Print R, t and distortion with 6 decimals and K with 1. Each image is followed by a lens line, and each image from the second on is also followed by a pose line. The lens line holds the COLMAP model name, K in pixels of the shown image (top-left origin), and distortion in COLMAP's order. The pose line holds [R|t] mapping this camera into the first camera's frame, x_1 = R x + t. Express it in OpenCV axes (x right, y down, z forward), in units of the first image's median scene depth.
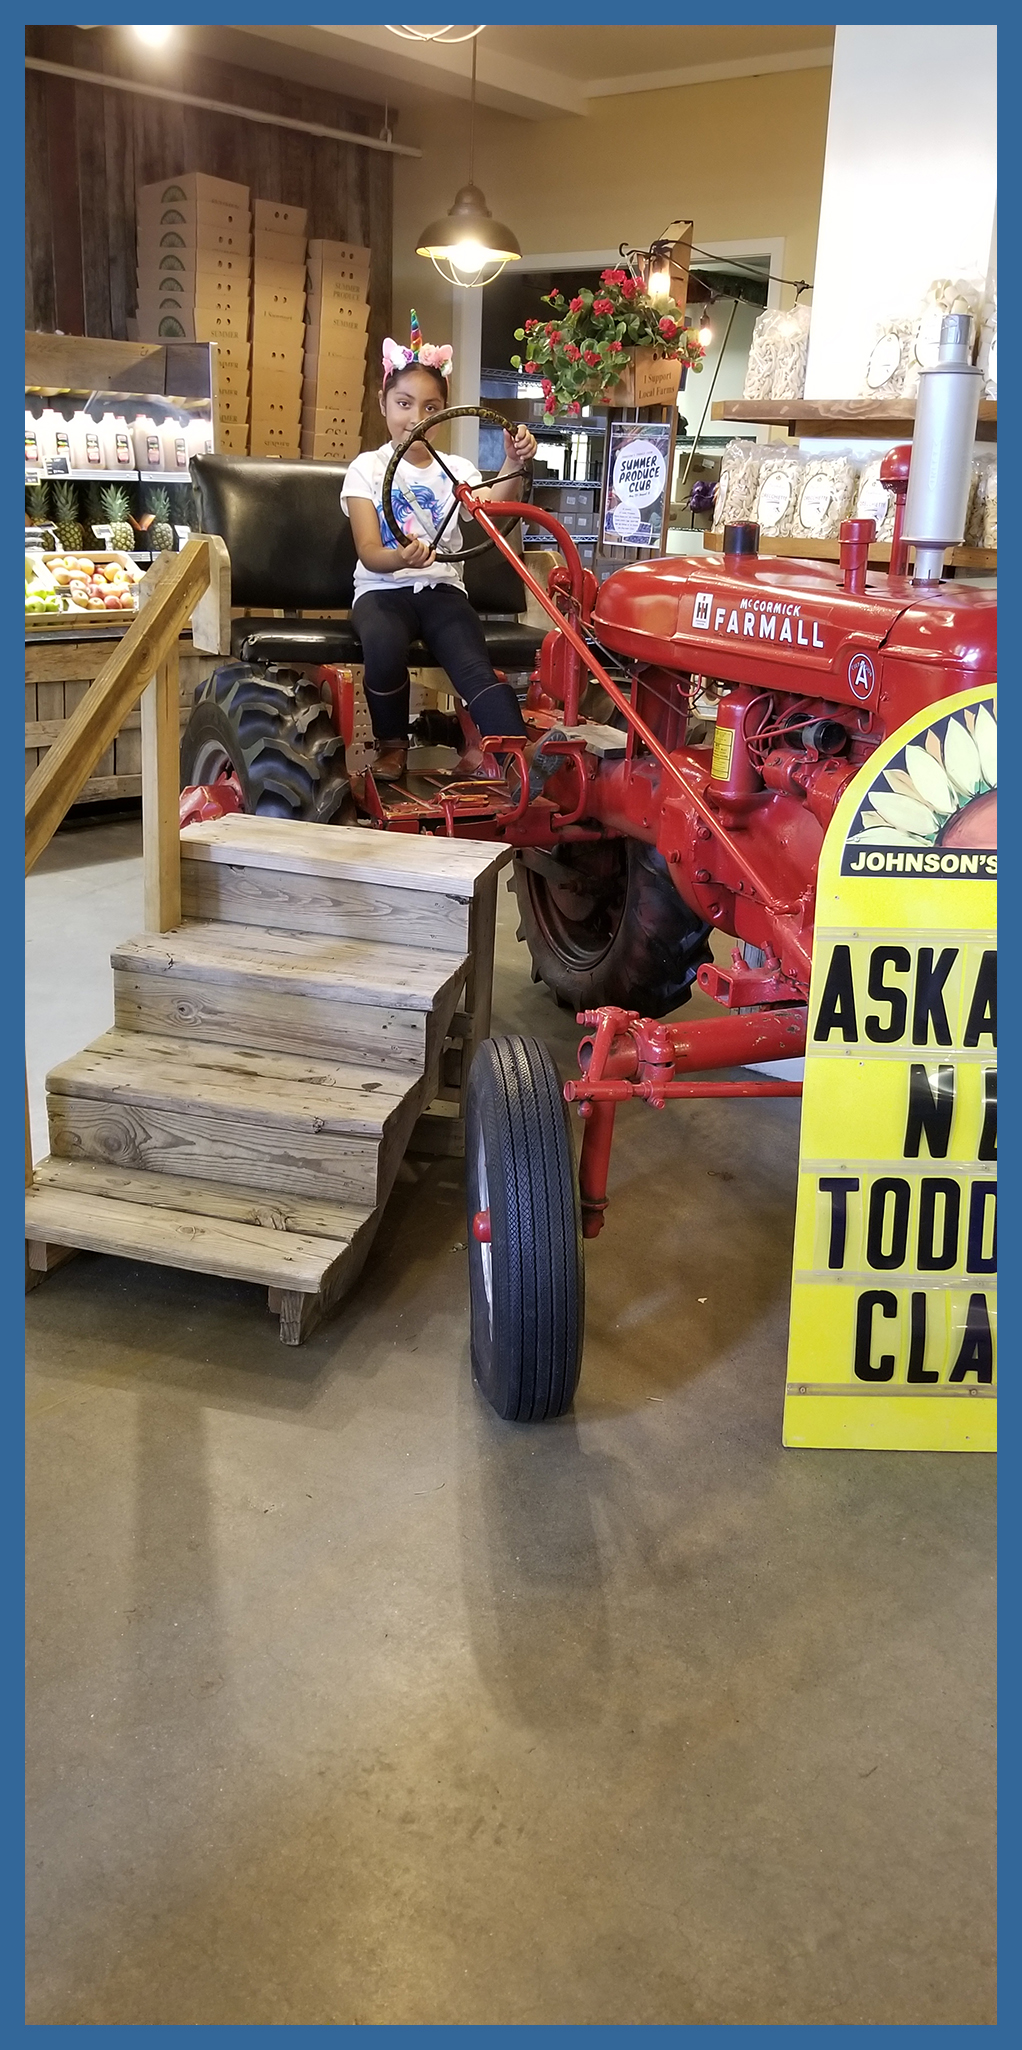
lens RADIAL K [[1579.8, 0, 513.3], [0, 1579.8, 973.0], [0, 0, 1]] dist [0.066426, -0.122552]
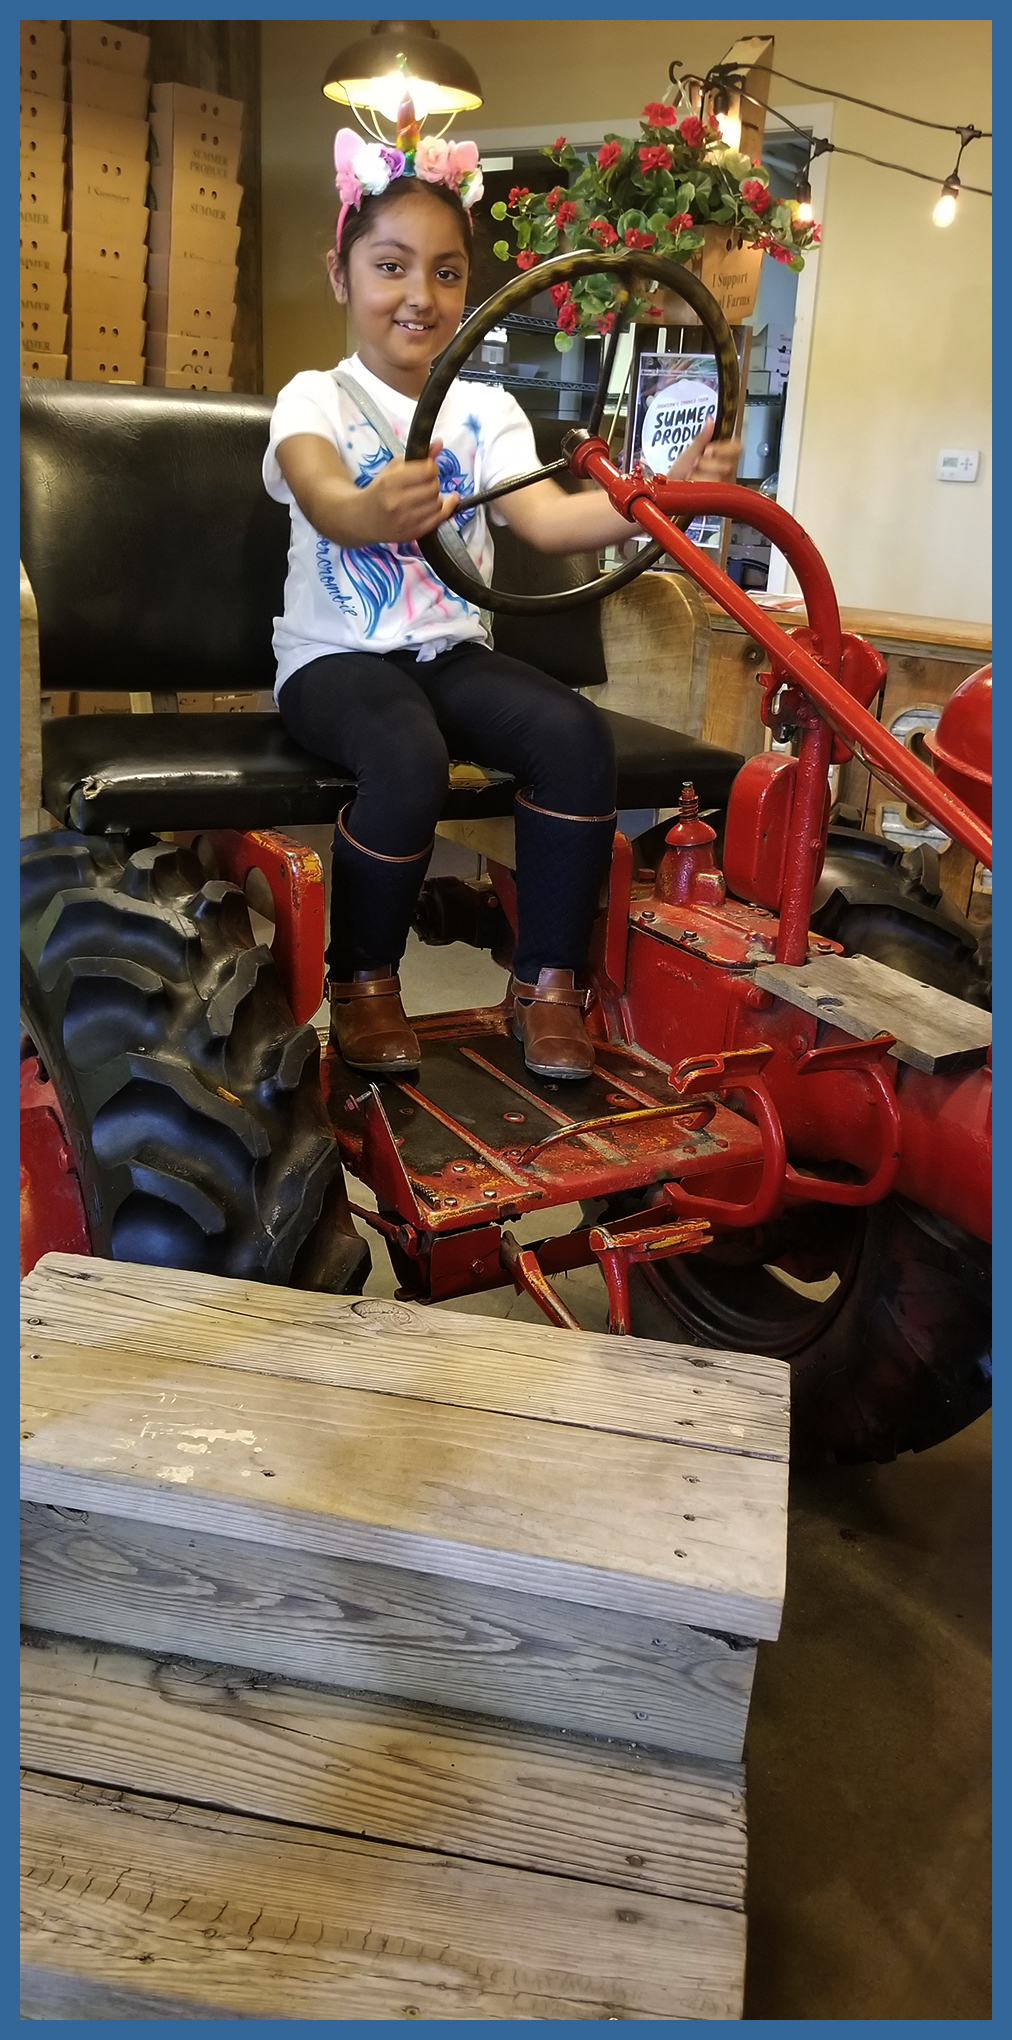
lens RADIAL K [[1572.1, 0, 508.3], [0, 1572.1, 968.3], [0, 0, 1]] dist [0.066426, -0.122552]
pose [[0.994896, -0.022240, 0.098425, -0.084294], [0.020643, 0.999639, 0.017213, -0.149153], [-0.098772, -0.015093, 0.994996, 0.496954]]
